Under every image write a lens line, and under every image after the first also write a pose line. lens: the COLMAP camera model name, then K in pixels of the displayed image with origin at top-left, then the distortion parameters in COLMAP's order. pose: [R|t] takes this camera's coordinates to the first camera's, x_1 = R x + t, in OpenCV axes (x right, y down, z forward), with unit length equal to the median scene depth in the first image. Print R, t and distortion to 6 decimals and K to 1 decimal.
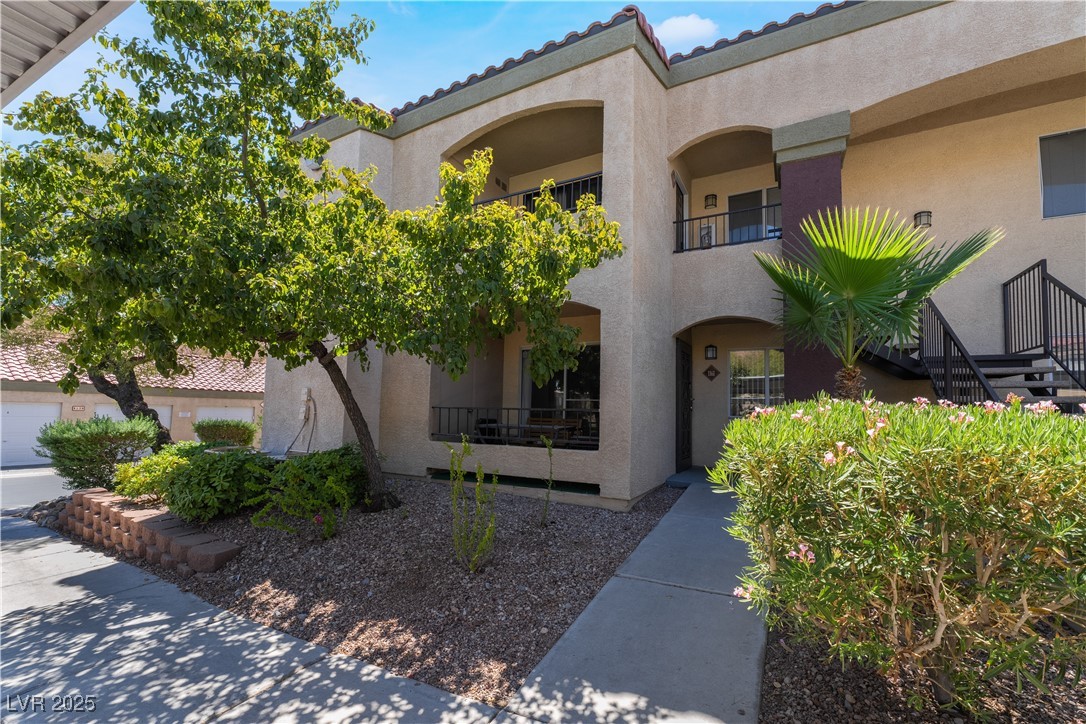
lens RADIAL K [[464.4, 0, 543.0], [0, 464.4, 362.0], [0, 0, 1]] dist [-0.000379, 0.000007]
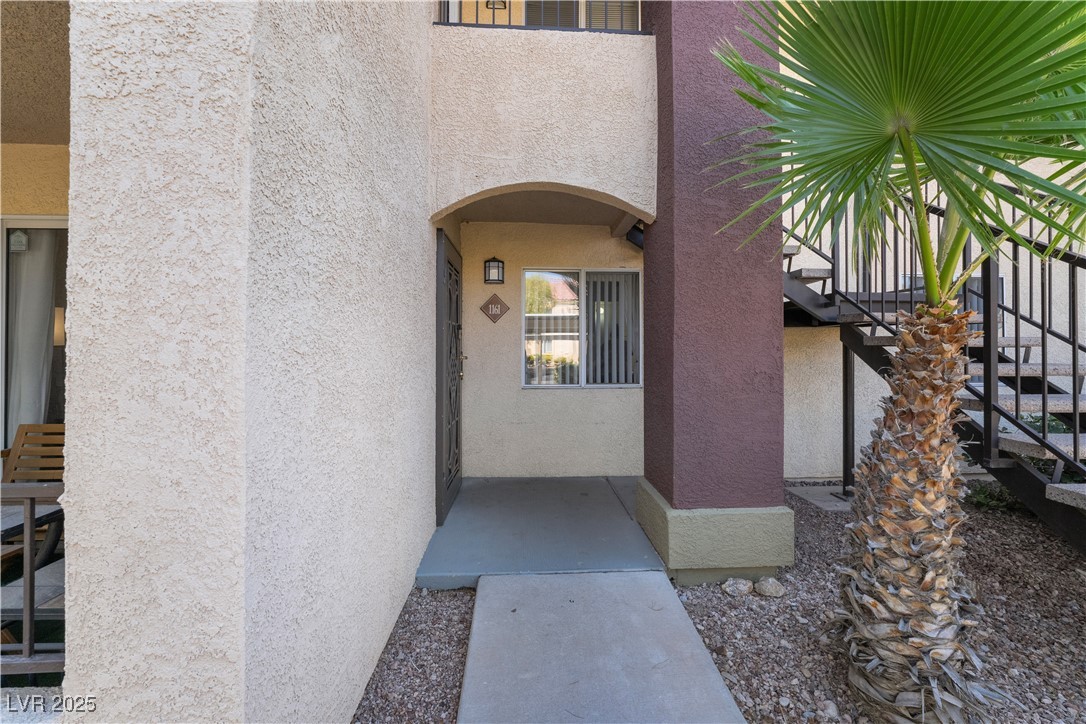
lens RADIAL K [[464.4, 0, 543.0], [0, 464.4, 362.0], [0, 0, 1]] dist [-0.000379, 0.000007]
pose [[0.857742, -0.033989, 0.512955, 0.143662], [-0.037876, 0.990922, 0.128994, 0.015132], [-0.512683, -0.130072, 0.848668, 0.564331]]
